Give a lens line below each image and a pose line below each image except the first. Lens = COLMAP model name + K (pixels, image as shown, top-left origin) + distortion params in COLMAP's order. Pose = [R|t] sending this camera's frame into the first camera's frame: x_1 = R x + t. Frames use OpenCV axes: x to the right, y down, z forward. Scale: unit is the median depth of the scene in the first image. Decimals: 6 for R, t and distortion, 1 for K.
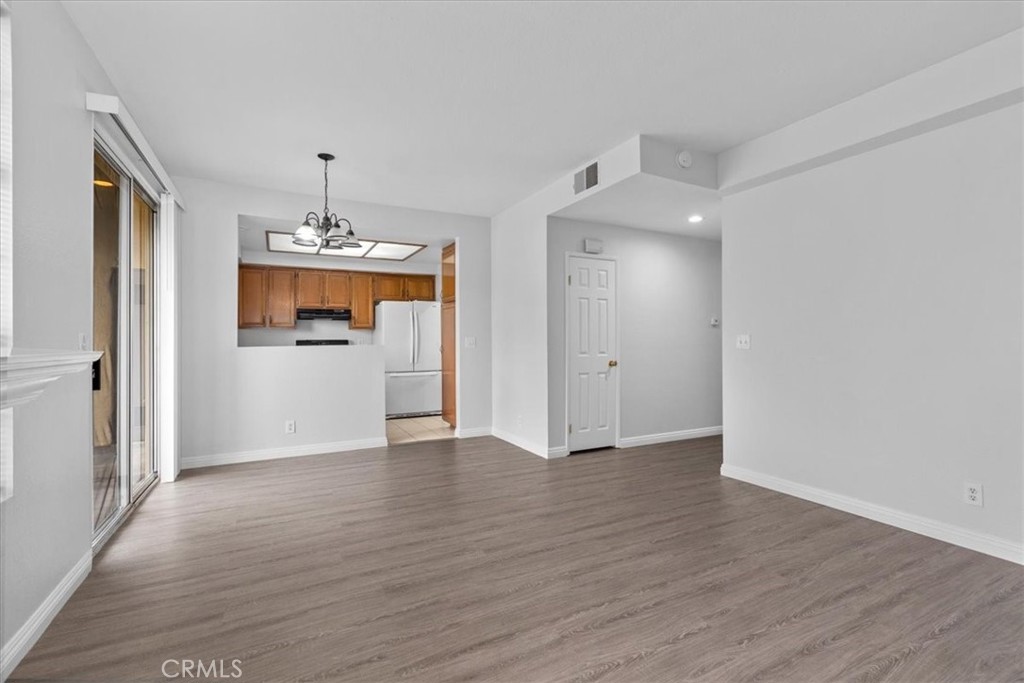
lens RADIAL K [[452.4, 0, 510.9], [0, 452.4, 335.6], [0, 0, 1]] dist [0.000239, -0.000551]
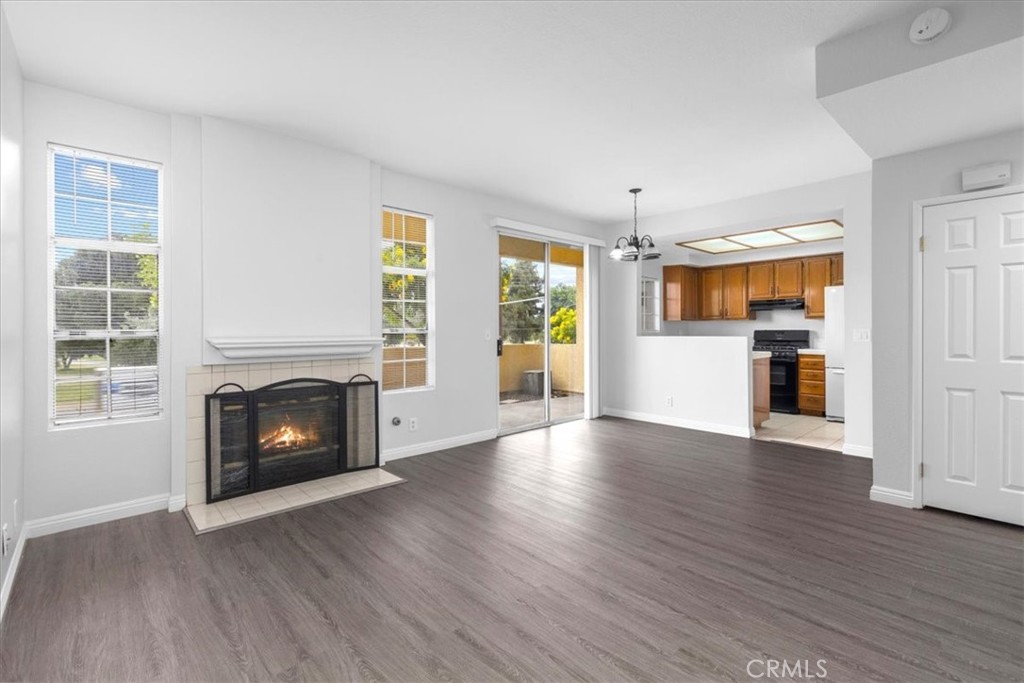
lens RADIAL K [[459.9, 0, 515.7], [0, 459.9, 329.6], [0, 0, 1]] dist [-0.002118, -0.000460]
pose [[0.265006, 0.003977, -0.964239, 0.592337], [0.012978, 0.999886, 0.007691, -0.010096], [0.964159, -0.014552, 0.264924, 0.247388]]
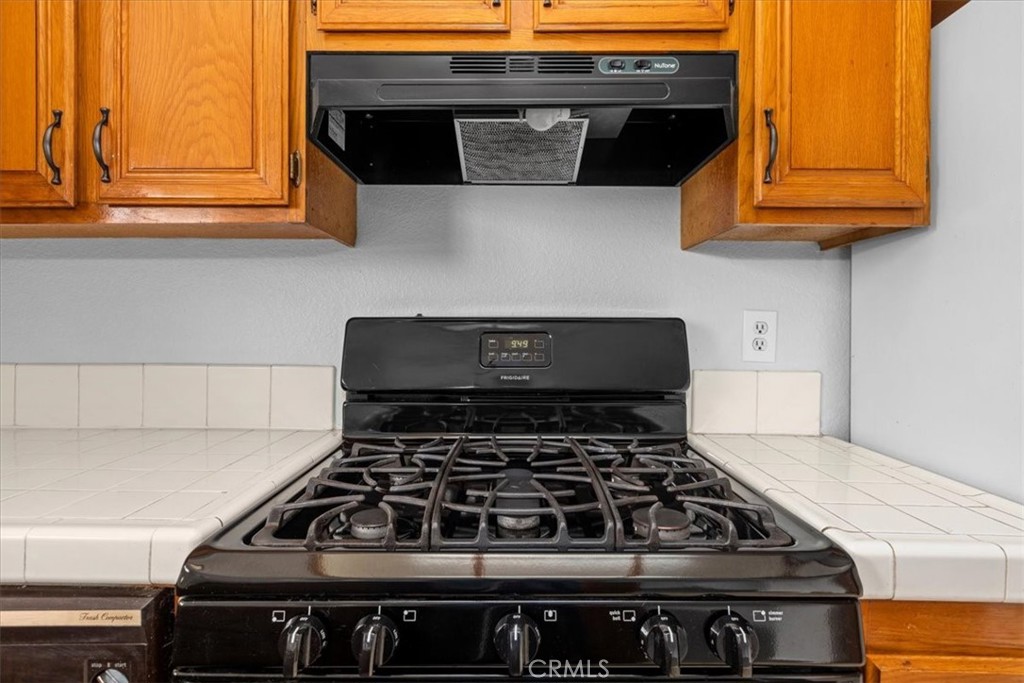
lens RADIAL K [[521.7, 0, 511.9], [0, 521.7, 326.1], [0, 0, 1]] dist [-0.003544, -0.001031]
pose [[0.884848, 0.016894, -0.465574, -0.496026], [-0.008141, 0.999750, 0.020805, 0.013421], [0.465809, -0.014619, 0.884765, 1.245114]]
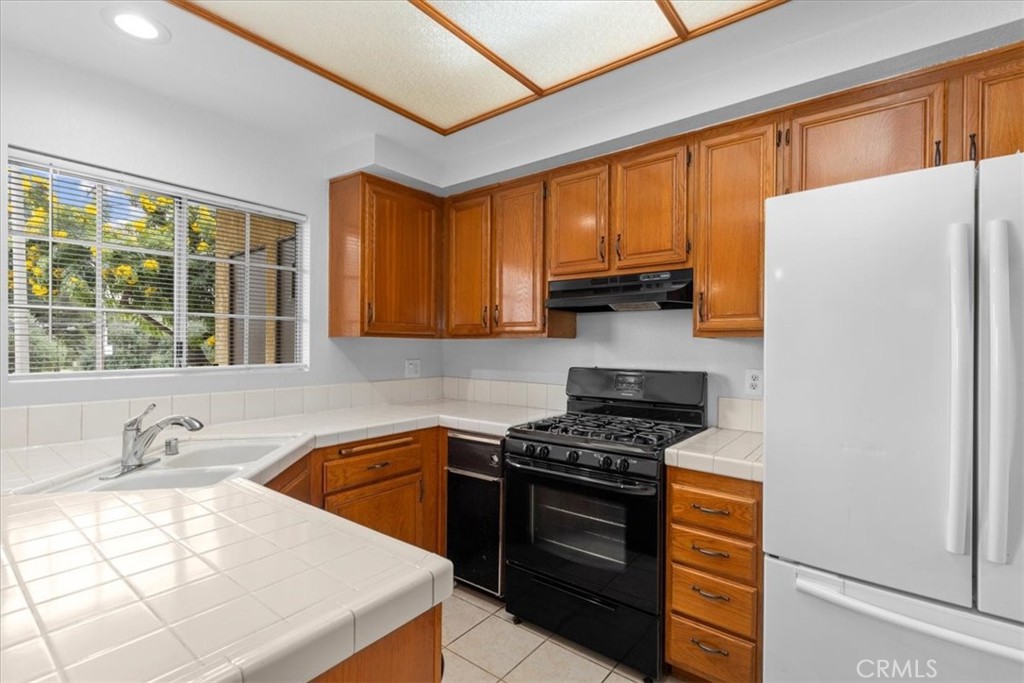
lens RADIAL K [[466.9, 0, 512.0], [0, 466.9, 341.5], [0, 0, 1]] dist [0.000533, 0.000028]
pose [[0.412466, 0.006181, -0.910952, -0.192391], [0.000559, 0.999975, 0.007038, -0.019926], [0.910973, -0.003412, 0.412453, 1.127811]]
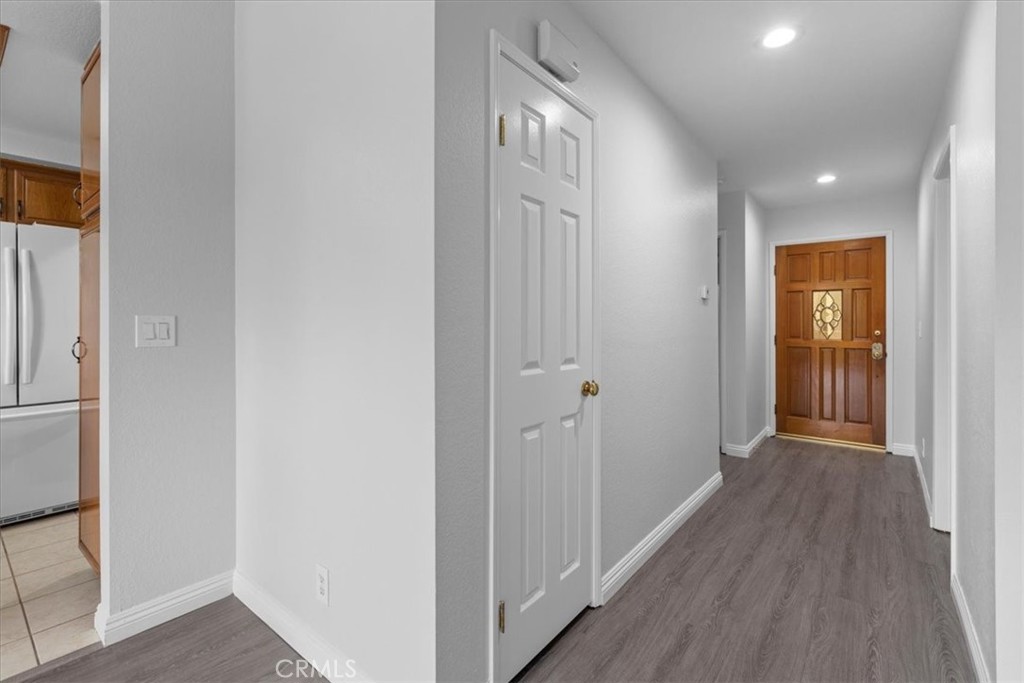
lens RADIAL K [[459.9, 0, 515.7], [0, 459.9, 329.6], [0, 0, 1]] dist [-0.002118, -0.000460]
pose [[0.912979, 0.000047, 0.408007, 0.012689], [-0.006900, 0.999859, 0.015323, 0.007524], [-0.407949, -0.016805, 0.912850, 0.686654]]
